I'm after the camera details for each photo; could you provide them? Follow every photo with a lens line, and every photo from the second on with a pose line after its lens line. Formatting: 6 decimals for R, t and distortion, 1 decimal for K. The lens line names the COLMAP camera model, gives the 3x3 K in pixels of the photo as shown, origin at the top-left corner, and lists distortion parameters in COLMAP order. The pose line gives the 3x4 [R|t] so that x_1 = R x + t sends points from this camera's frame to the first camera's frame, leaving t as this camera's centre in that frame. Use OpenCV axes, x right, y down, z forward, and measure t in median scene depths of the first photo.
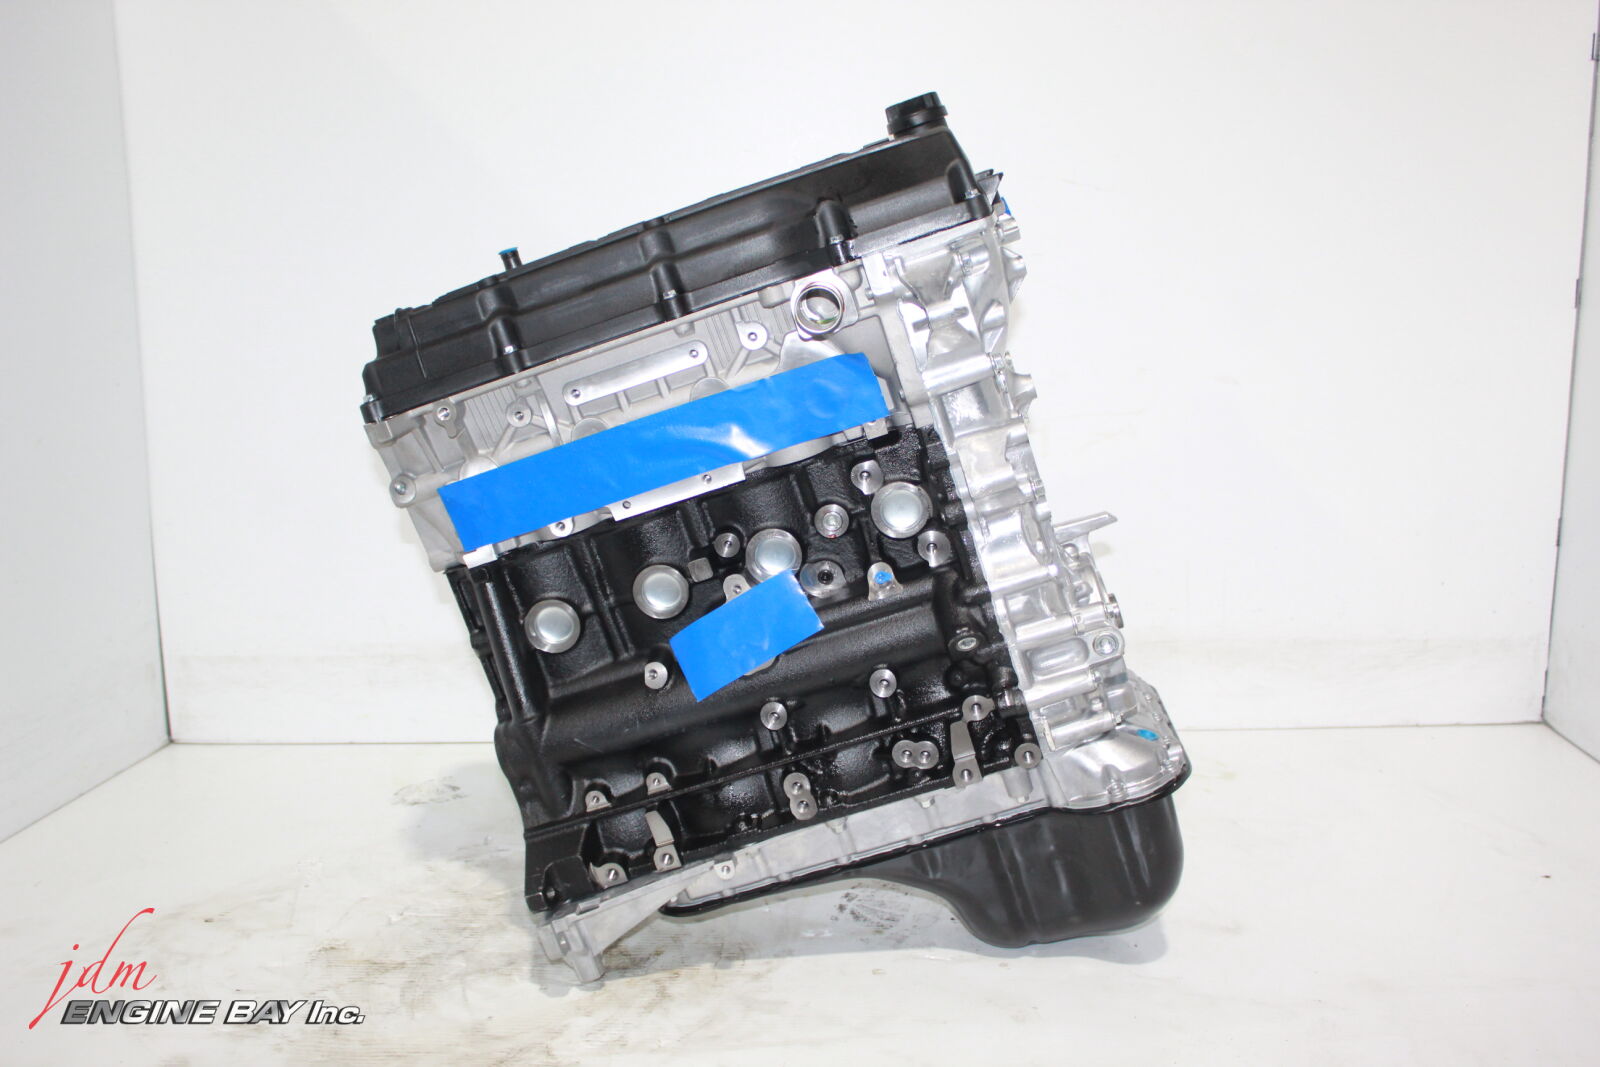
lens RADIAL K [[1087.1, 0, 803.4], [0, 1087.1, 535.4], [0, 0, 1]] dist [-0.040449, 0.004733]
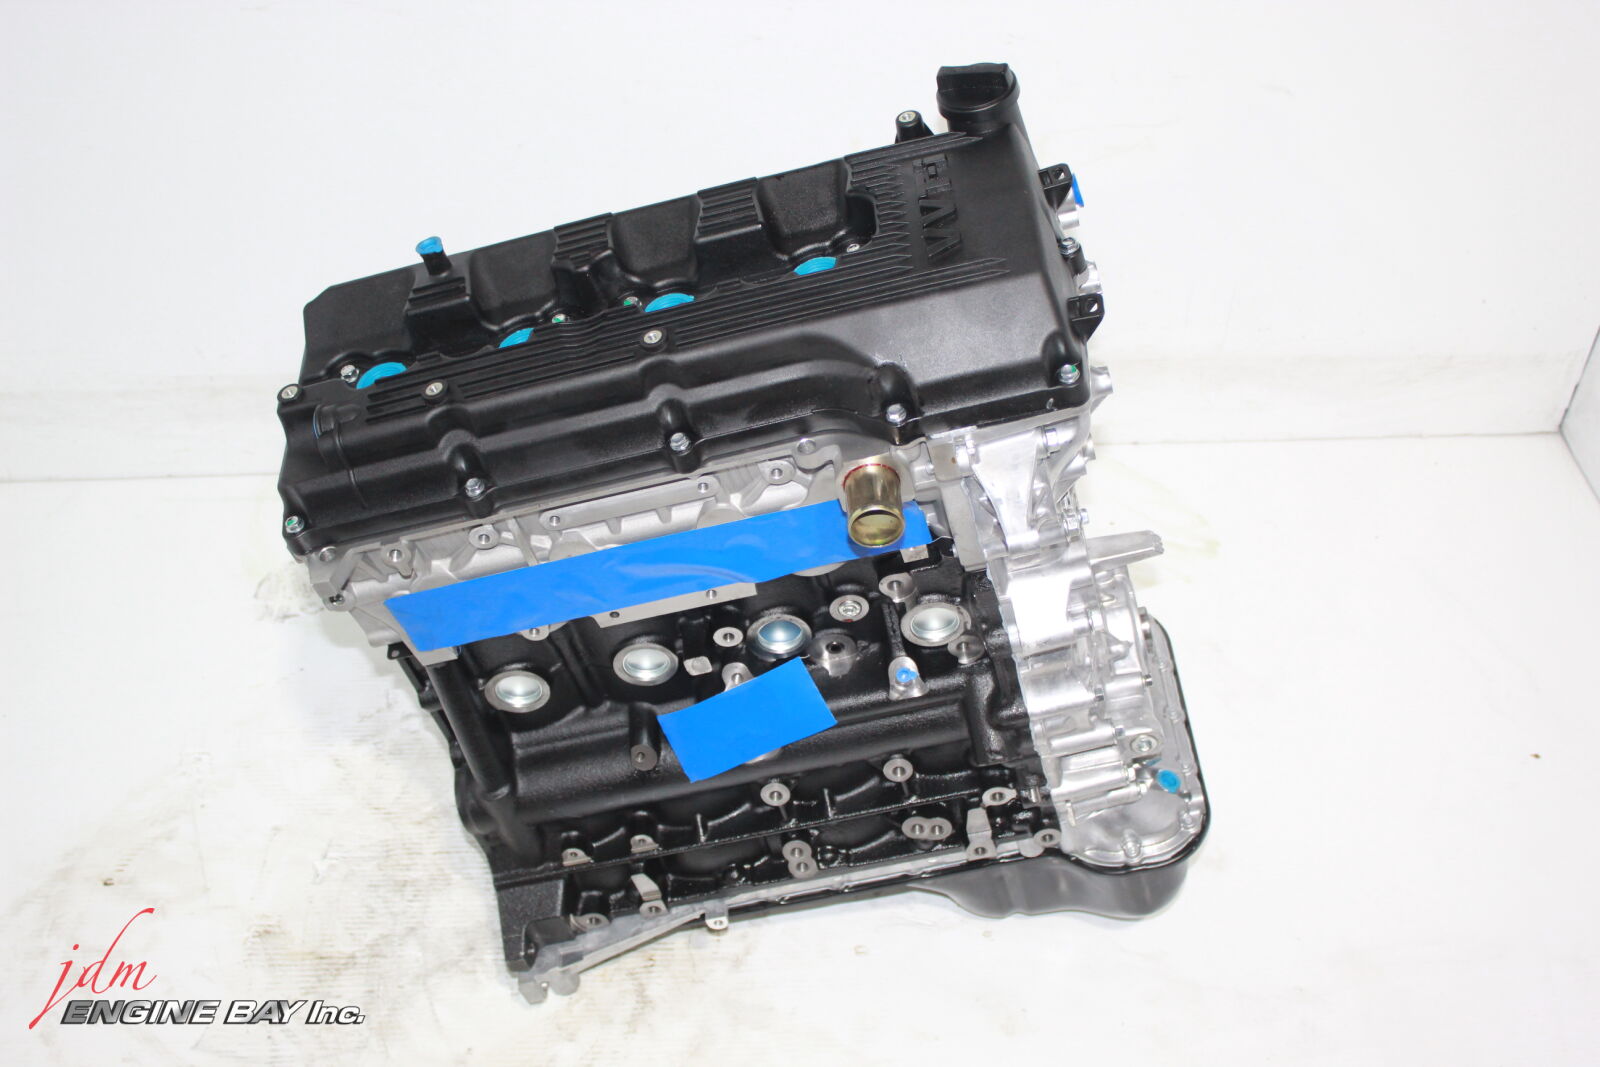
lens RADIAL K [[1323.1, 0, 804.1], [0, 1323.1, 538.5], [0, 0, 1]] dist [-0.012323, -0.013434]
pose [[0.995764, -0.006703, 0.091700, -0.098685], [-0.027252, 0.931008, 0.363979, -0.417617], [-0.087813, -0.364936, 0.926882, 0.046430]]
